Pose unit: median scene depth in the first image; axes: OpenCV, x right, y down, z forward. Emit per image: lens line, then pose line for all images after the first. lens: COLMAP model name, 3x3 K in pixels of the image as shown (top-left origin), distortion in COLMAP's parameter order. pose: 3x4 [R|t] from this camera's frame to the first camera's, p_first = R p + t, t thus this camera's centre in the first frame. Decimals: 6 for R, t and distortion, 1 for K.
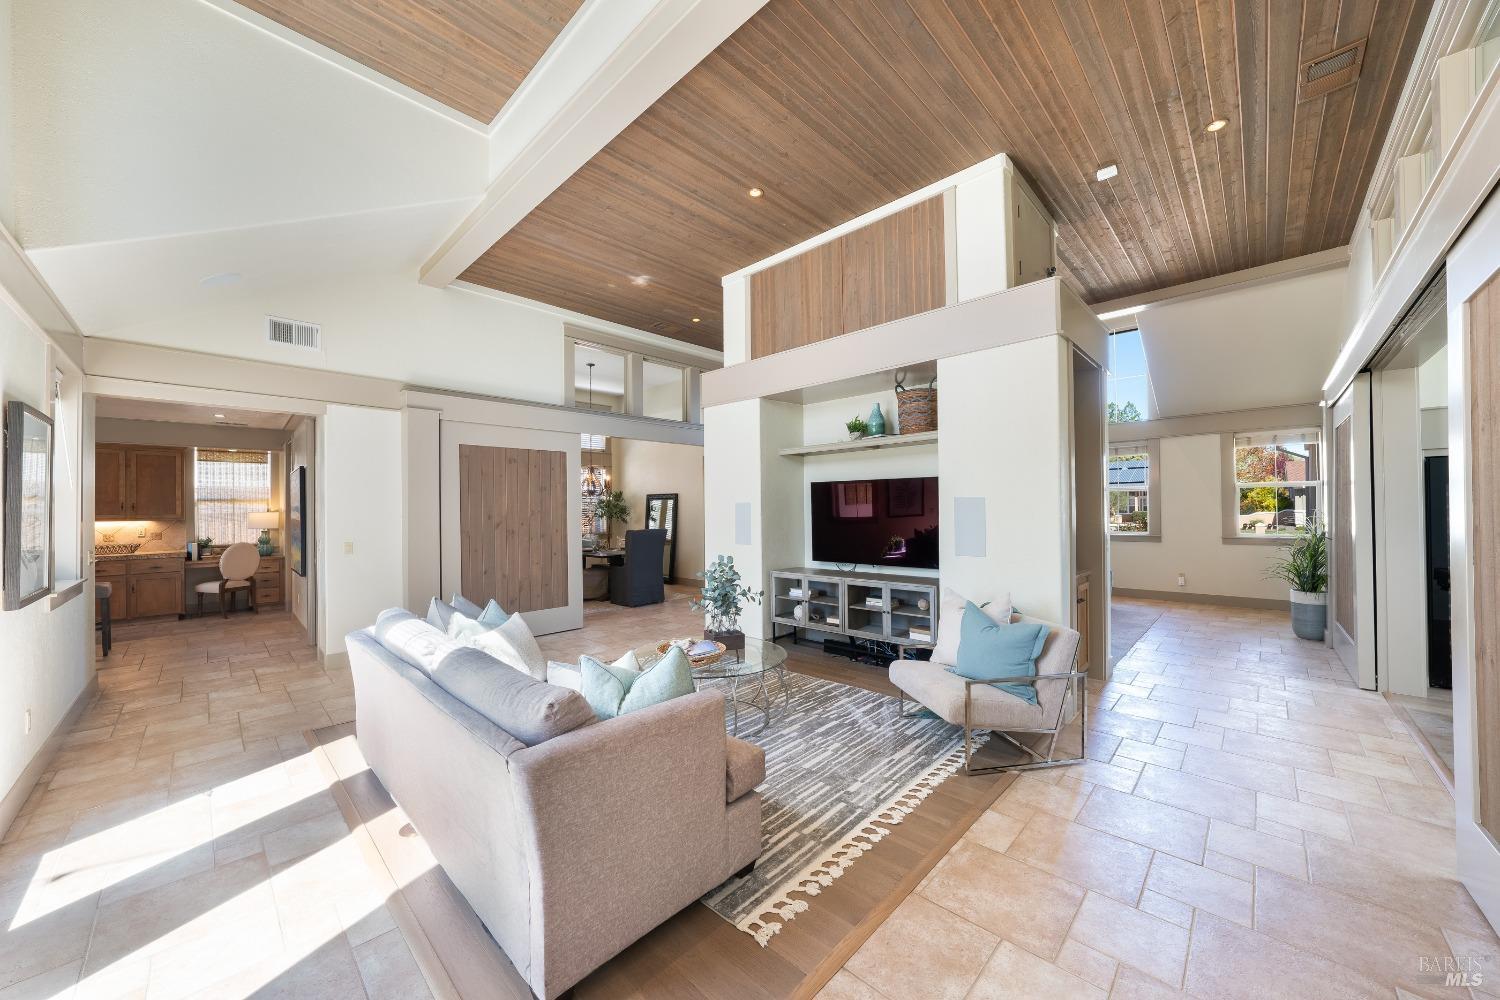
lens RADIAL K [[539.8, 0, 738.9], [0, 539.8, 503.7], [0, 0, 1]] dist [-0.013606, 0.000020]
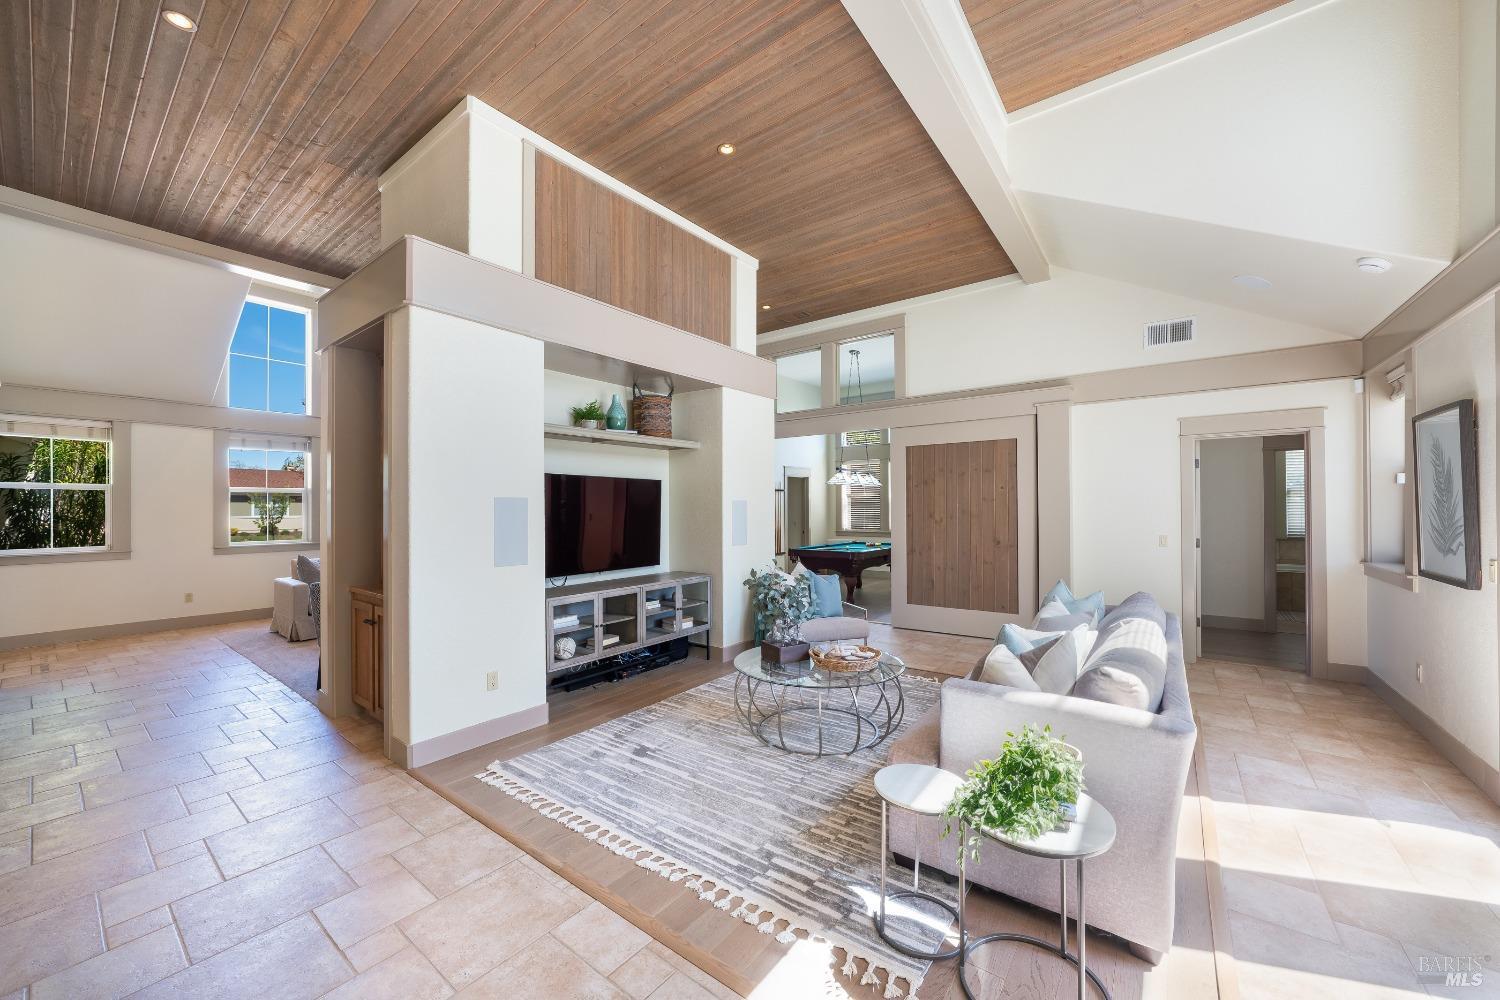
lens RADIAL K [[628.6, 0, 752.1], [0, 628.6, 509.2], [0, 0, 1]] dist [-0.001397, -0.000037]
pose [[-0.187167, 0.009824, 0.982279, -0.886311], [-0.006528, 0.999915, -0.011245, 0.020273], [-0.982306, -0.008517, -0.187087, 1.025130]]
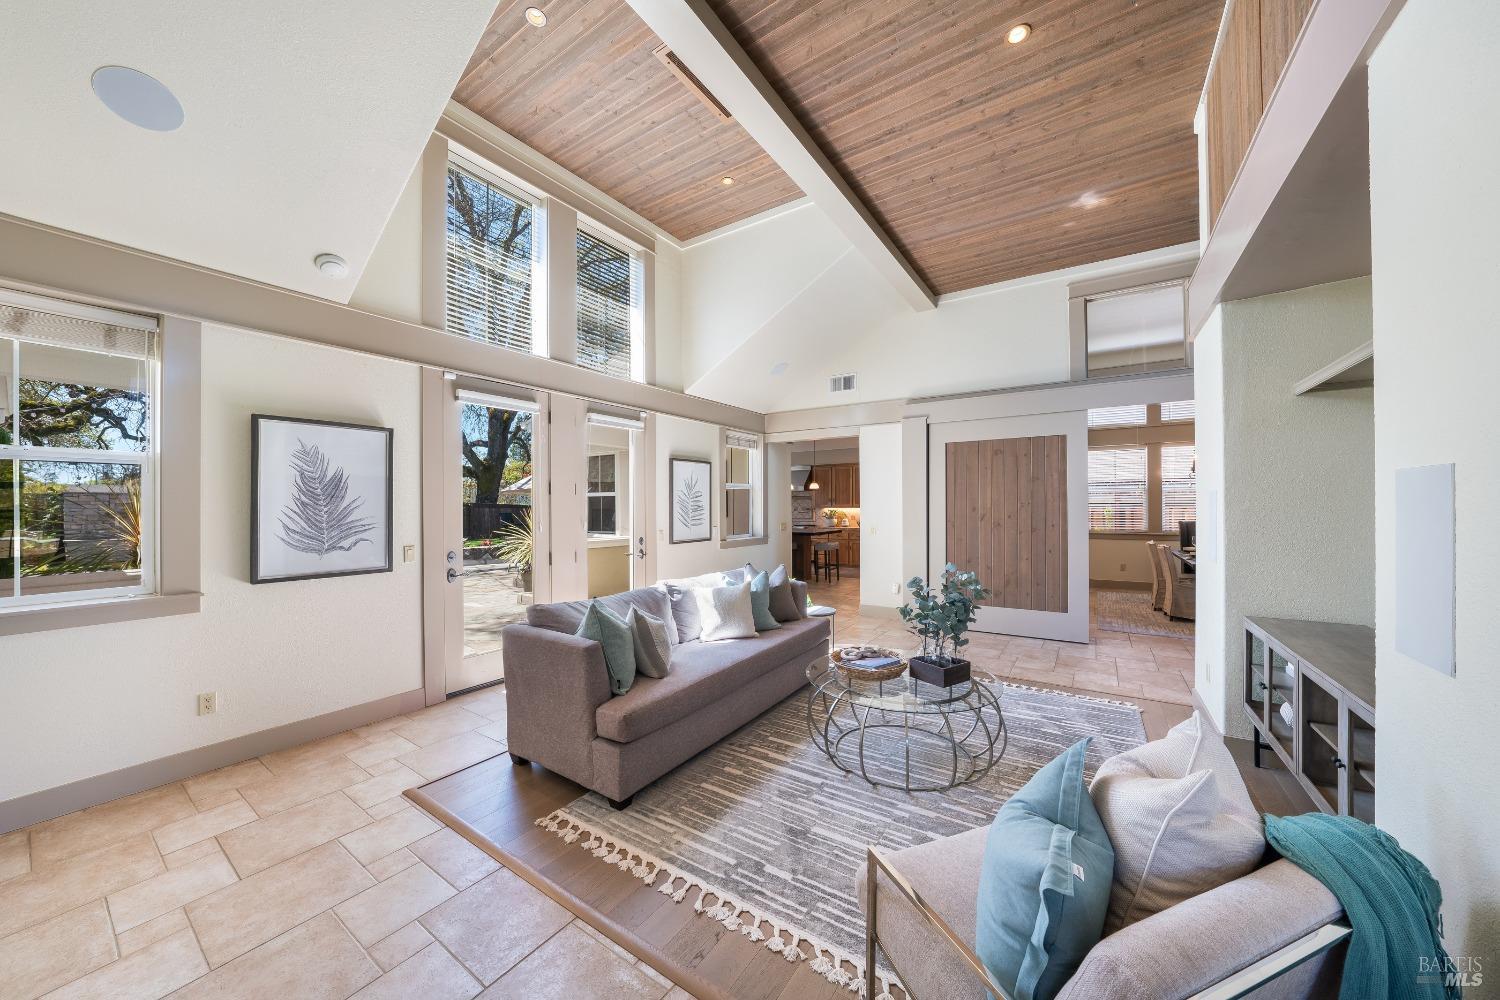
lens RADIAL K [[512.1, 0, 750.0], [0, 512.1, 500.0], [0, 0, 1]] dist [-0.018805, 0.000013]
pose [[0.185866, -0.002603, -0.982572, 0.527902], [0.013114, 0.999914, -0.000168, 0.003130], [0.982487, -0.012854, 0.185885, 0.486564]]
